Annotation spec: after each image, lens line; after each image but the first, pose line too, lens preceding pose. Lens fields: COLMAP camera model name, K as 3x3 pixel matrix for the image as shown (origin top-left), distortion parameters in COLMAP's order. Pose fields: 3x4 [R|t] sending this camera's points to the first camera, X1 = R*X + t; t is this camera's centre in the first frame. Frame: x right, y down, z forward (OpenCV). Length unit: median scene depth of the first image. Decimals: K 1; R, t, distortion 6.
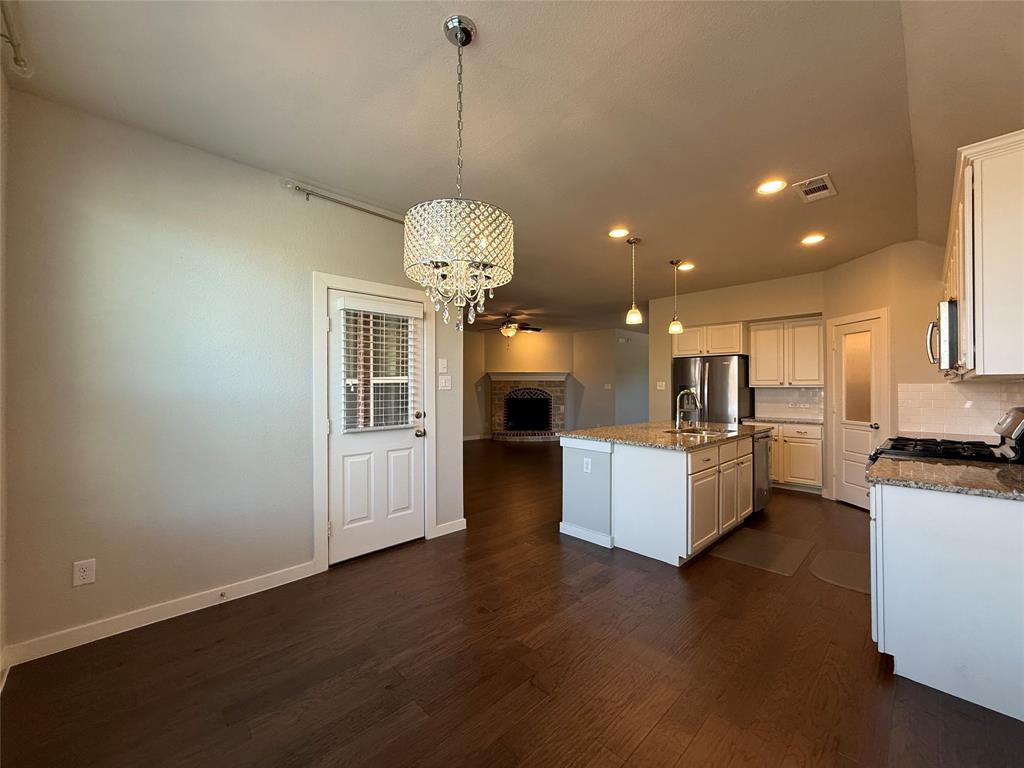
lens RADIAL K [[405.6, 0, 511.2], [0, 405.6, 387.9], [0, 0, 1]] dist [0.000637, 0.000394]
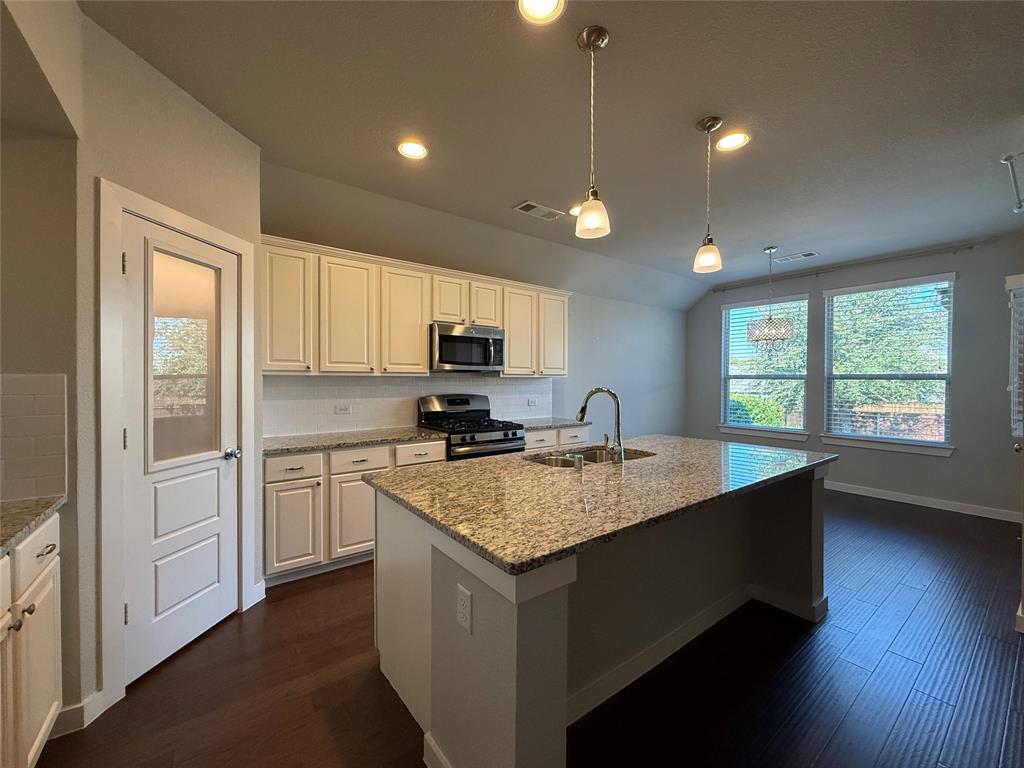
lens RADIAL K [[405.6, 0, 508.5], [0, 405.6, 384.6], [0, 0, 1]] dist [0.000637, 0.000394]
pose [[-0.989957, -0.002664, 0.141347, 0.187624], [-0.001797, 0.999979, 0.006256, -0.000720], [-0.141360, 0.005939, -0.989940, 0.599980]]
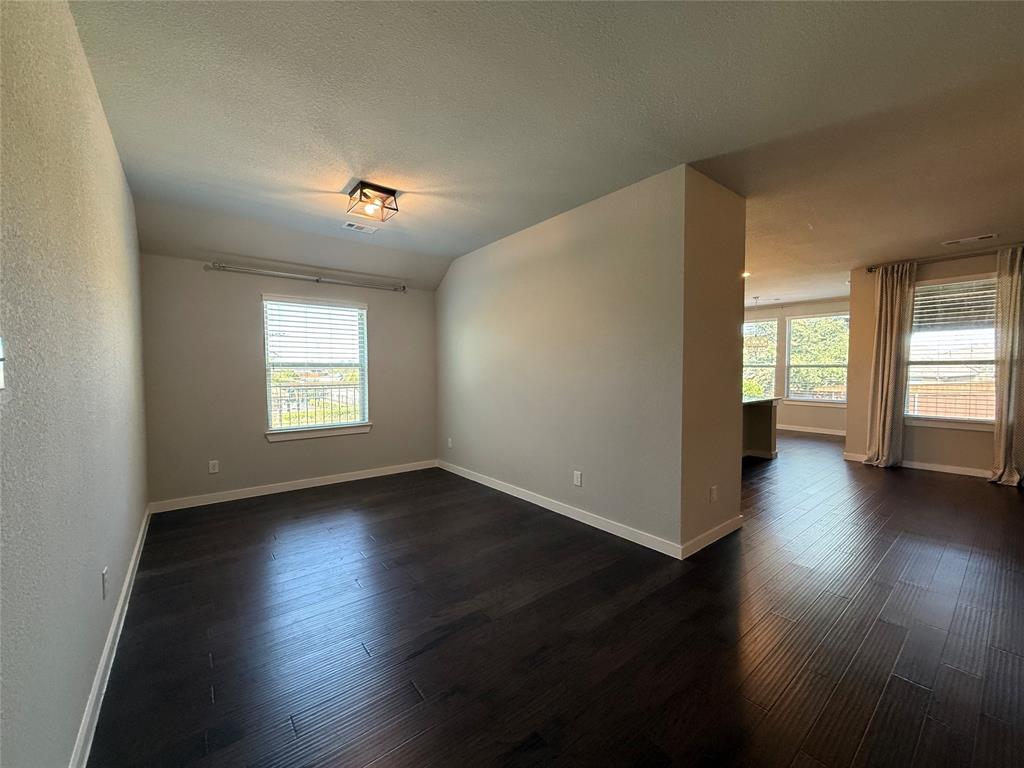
lens RADIAL K [[405.6, 0, 510.0], [0, 405.6, 380.2], [0, 0, 1]] dist [0.000637, 0.000394]
pose [[-0.994278, -0.002225, 0.106804, 0.368153], [0.000559, 0.999661, 0.026027, -0.000707], [-0.106825, 0.025938, -0.993939, 0.978923]]
